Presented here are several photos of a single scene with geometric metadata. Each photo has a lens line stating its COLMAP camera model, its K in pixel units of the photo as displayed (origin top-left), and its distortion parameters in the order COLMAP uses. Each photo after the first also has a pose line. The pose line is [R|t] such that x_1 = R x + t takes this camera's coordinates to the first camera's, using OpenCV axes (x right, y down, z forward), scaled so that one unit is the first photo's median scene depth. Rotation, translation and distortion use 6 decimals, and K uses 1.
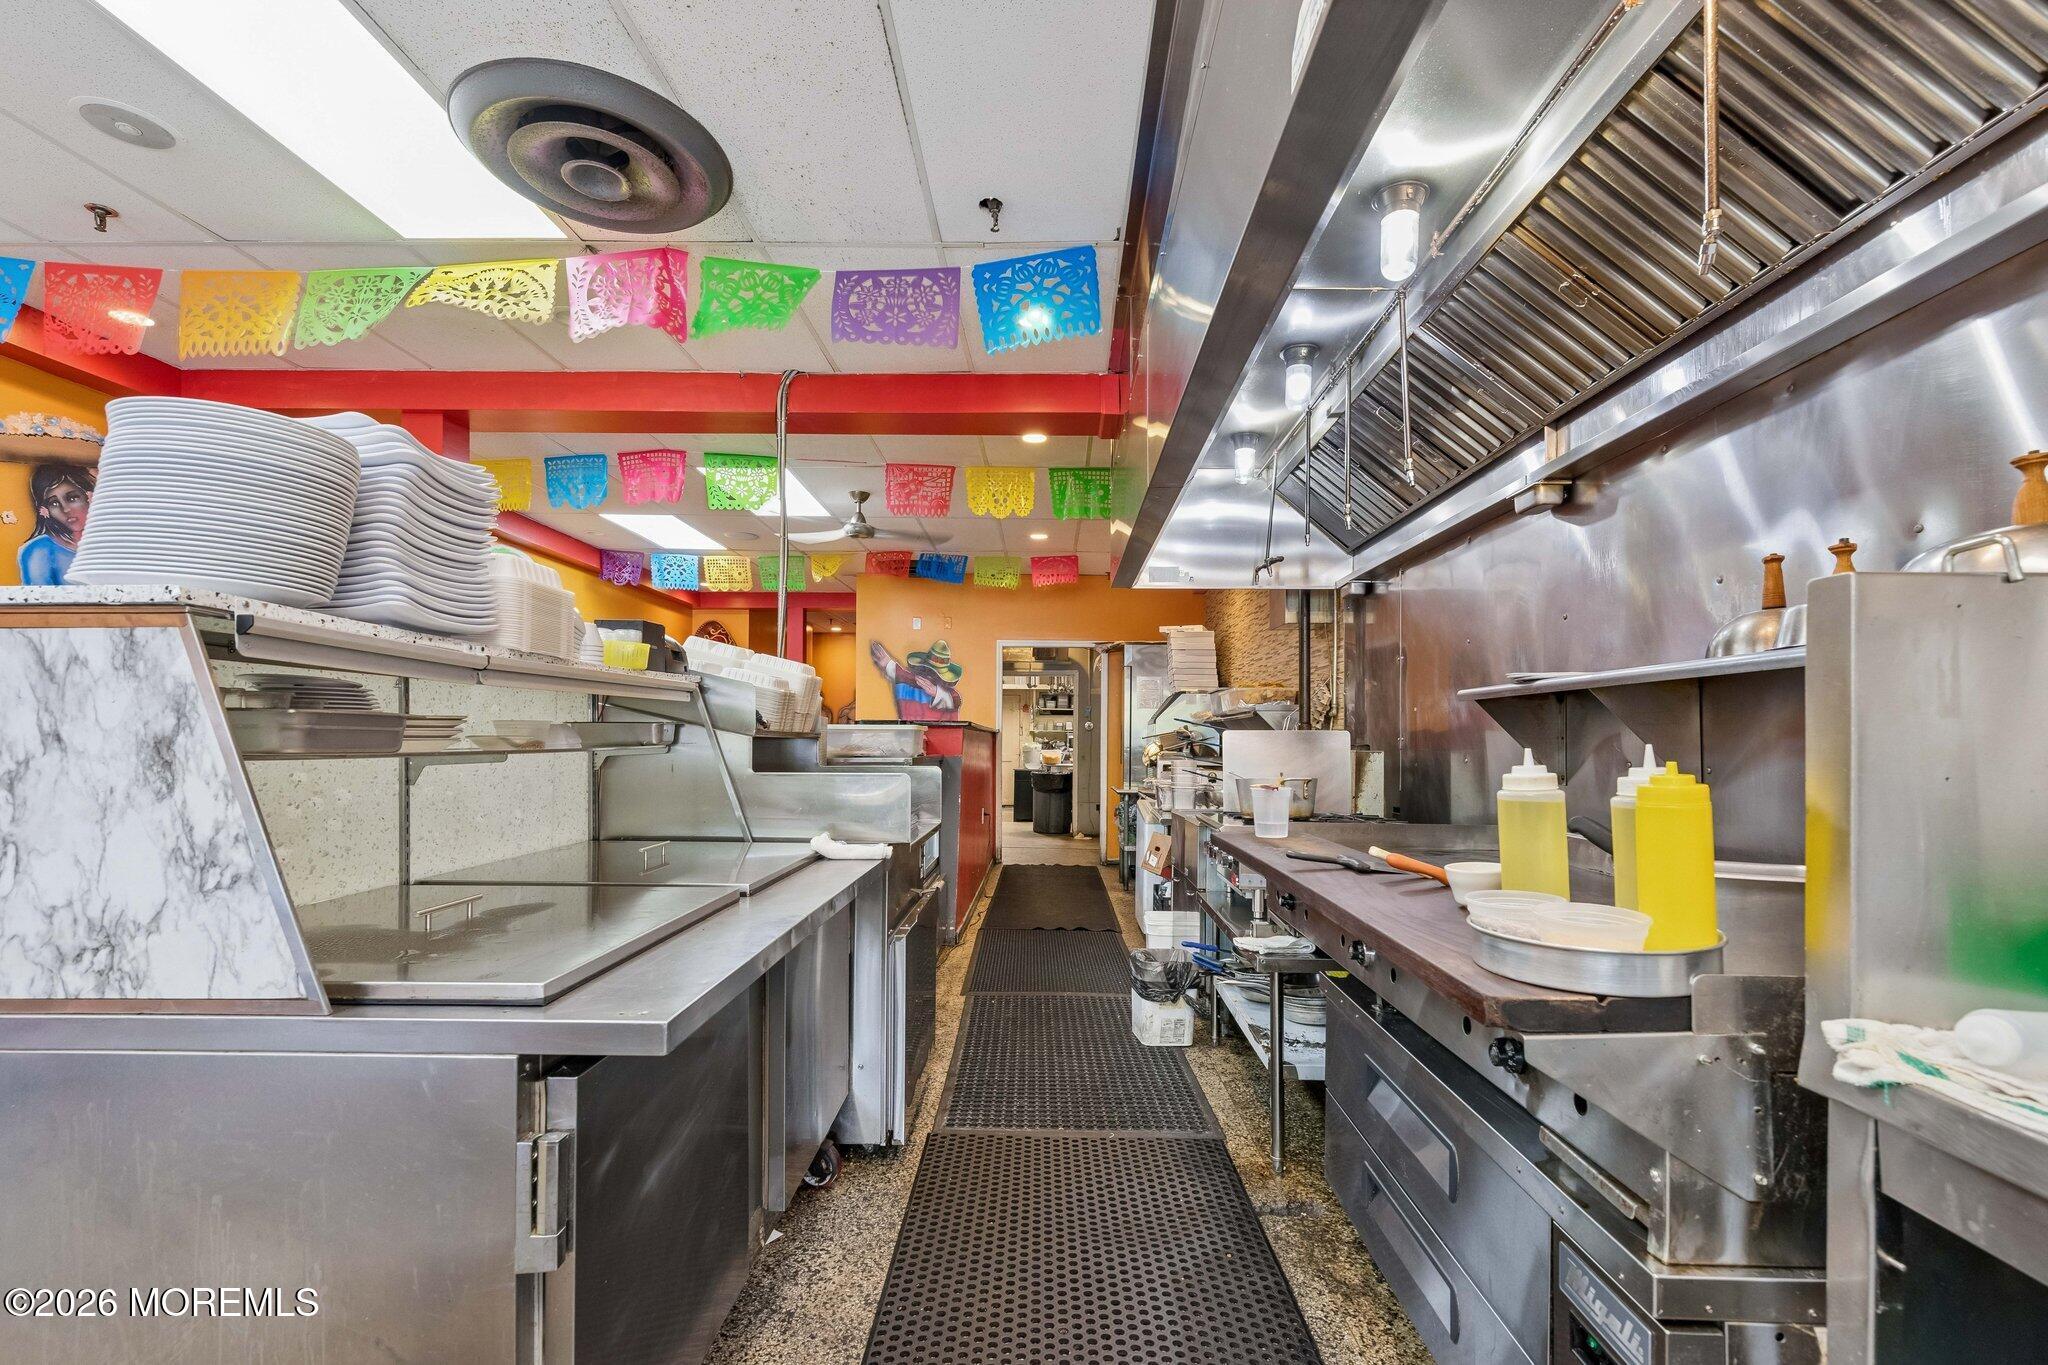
lens RADIAL K [[902.3, 0, 1027.4], [0, 902.3, 730.7], [0, 0, 1]] dist [0.000001, -0.000191]
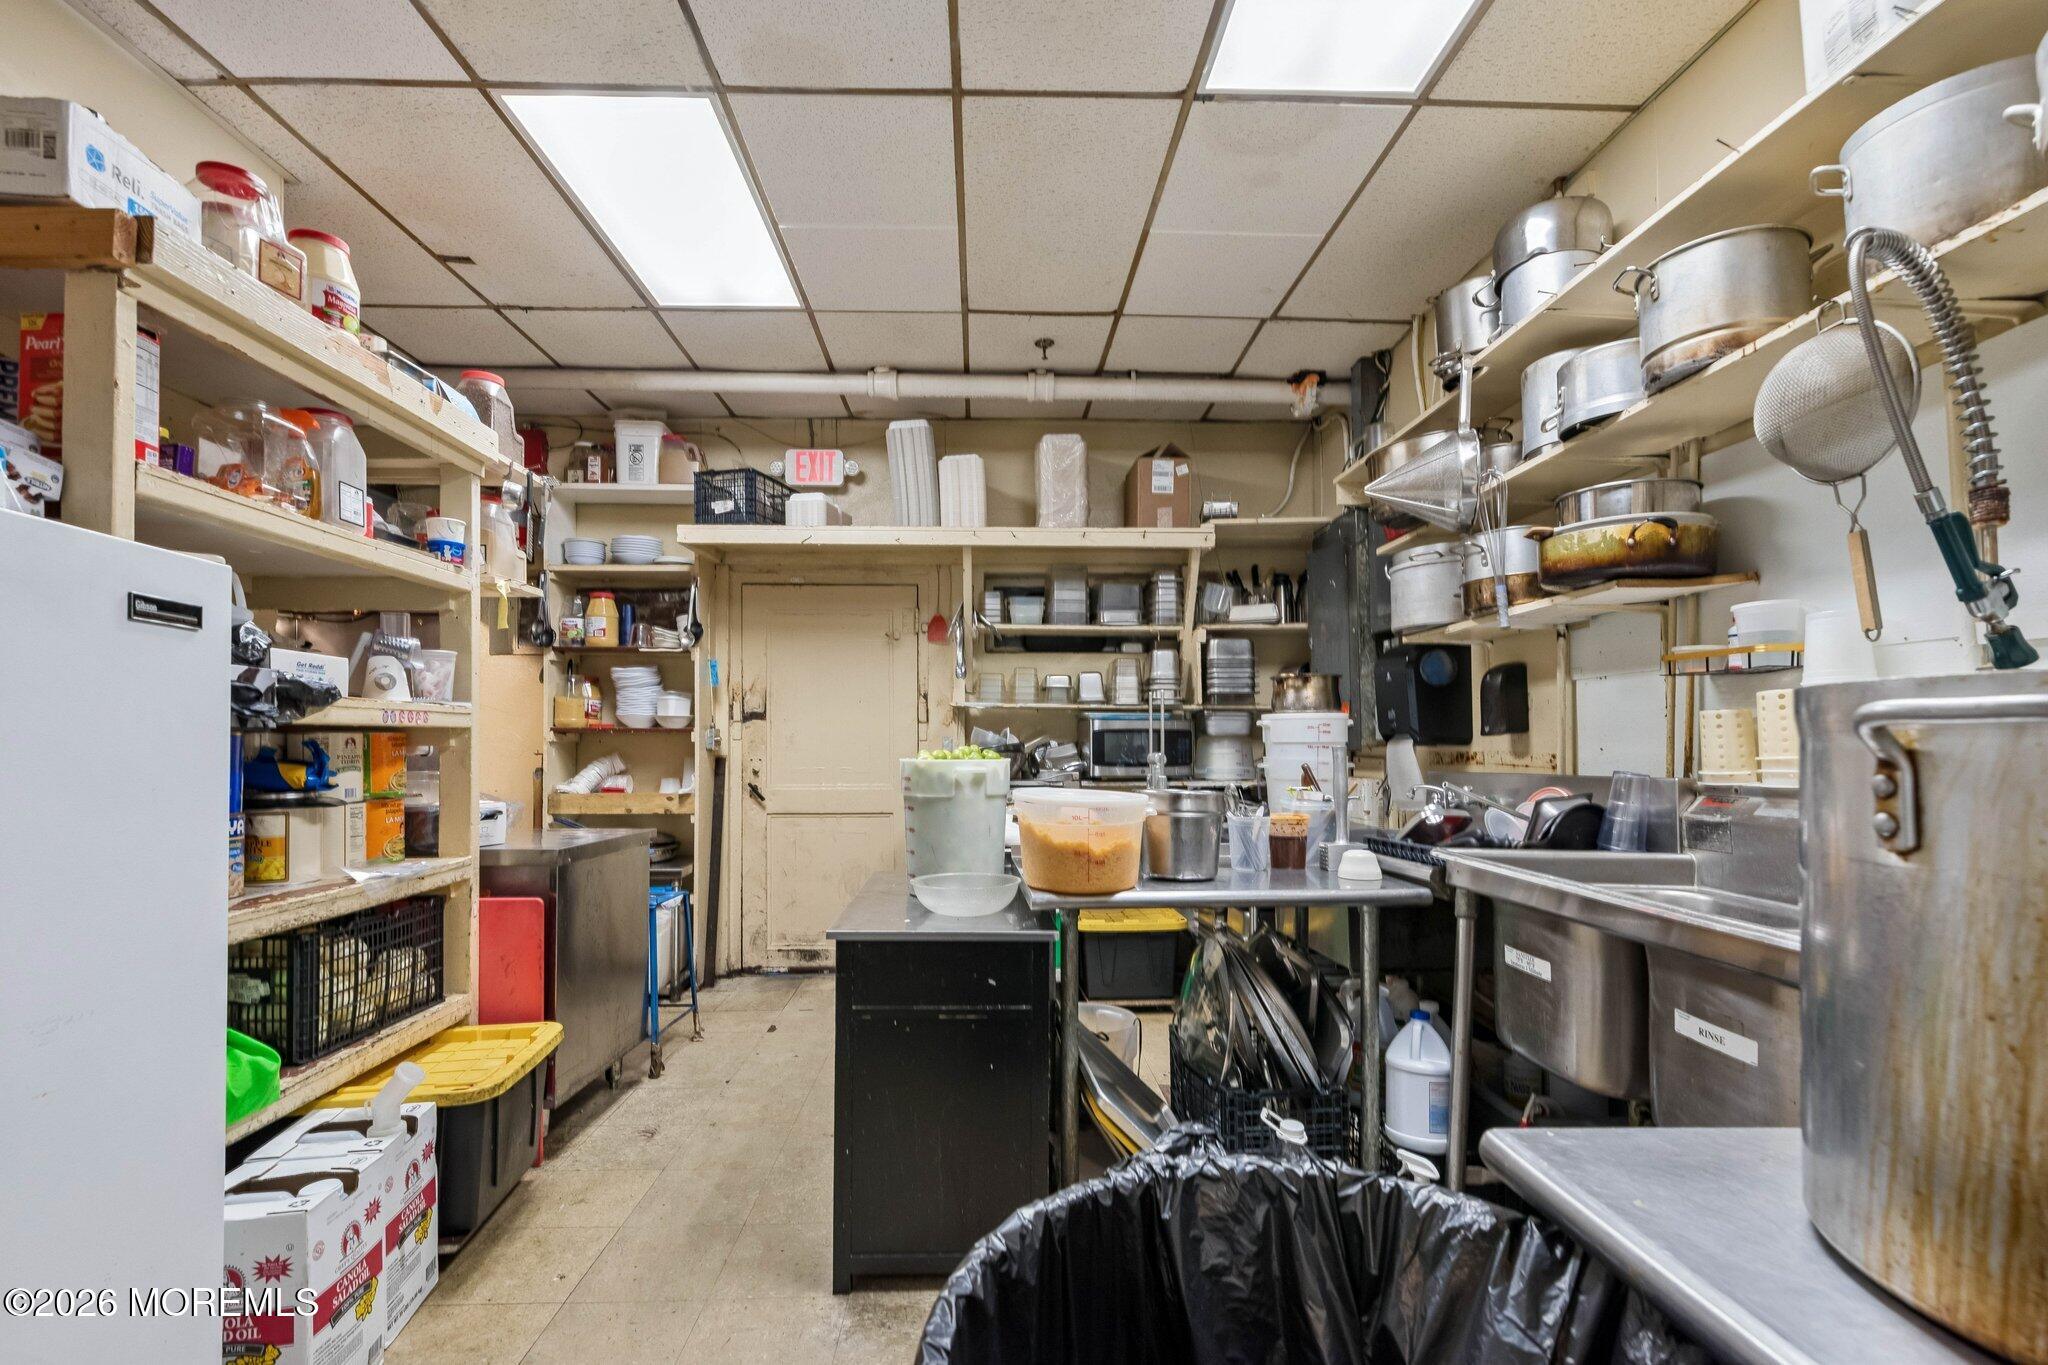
lens RADIAL K [[902.7, 0, 999.1], [0, 902.7, 755.8], [0, 0, 1]] dist [0.002086, 0.000079]
pose [[0.999209, -0.008892, 0.038770, 0.028797], [0.007878, 0.999625, 0.026218, 0.041013], [-0.038988, -0.025892, 0.998904, 3.422050]]
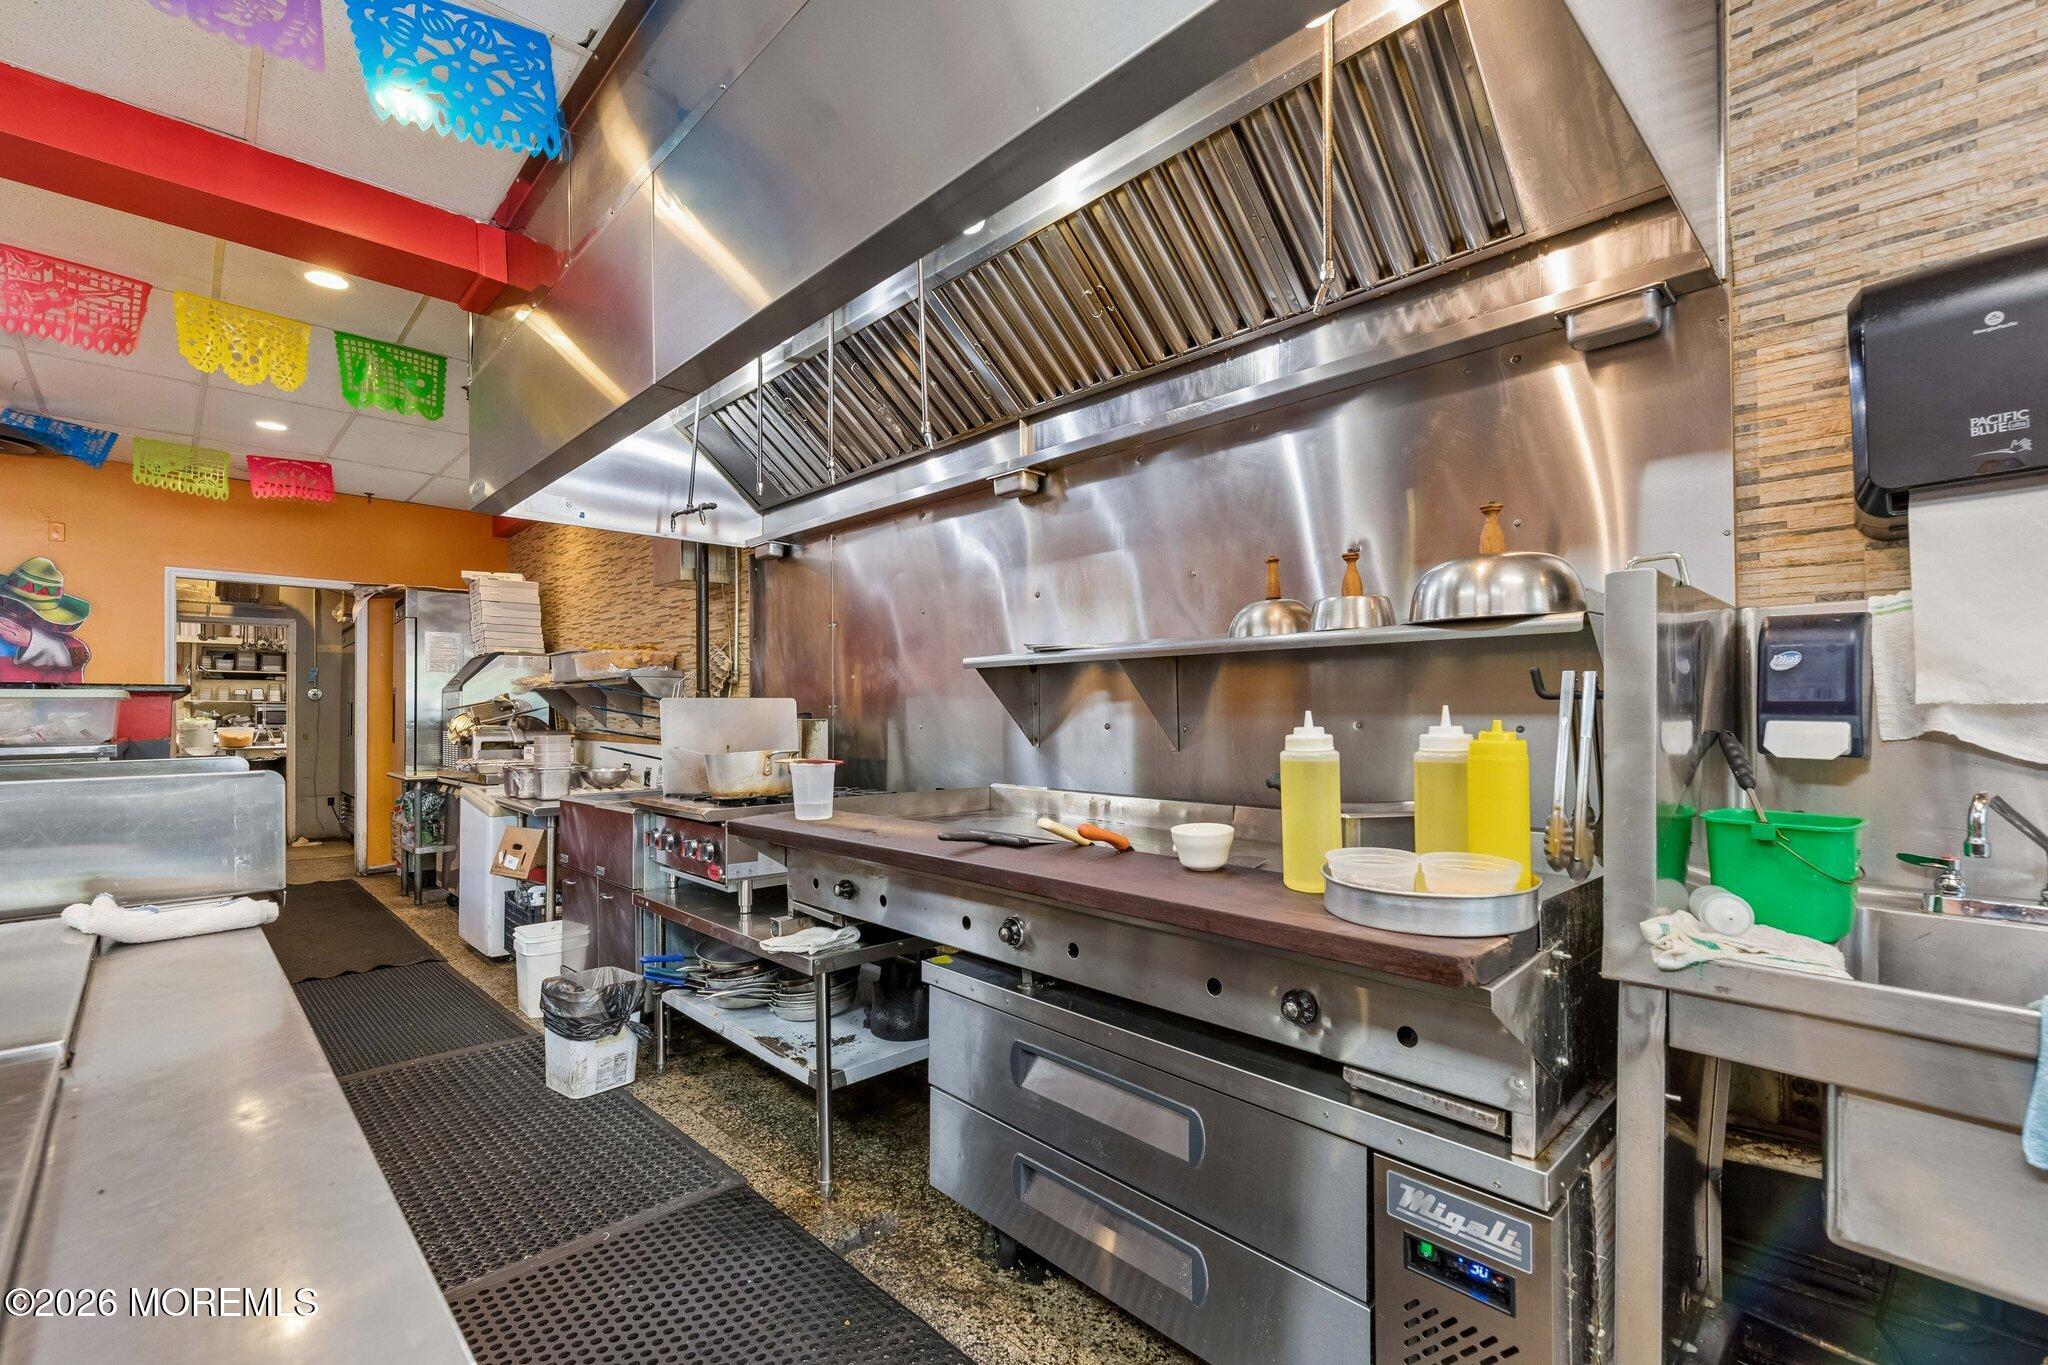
lens RADIAL K [[888.5, 0, 1029.3], [0, 888.5, 704.6], [0, 0, 1]] dist [0.001623, -0.000215]
pose [[0.699820, -0.006031, 0.714293, -0.152831], [0.002575, 0.999979, 0.005920, 0.001653], [-0.714314, -0.002303, 0.699821, 0.188072]]
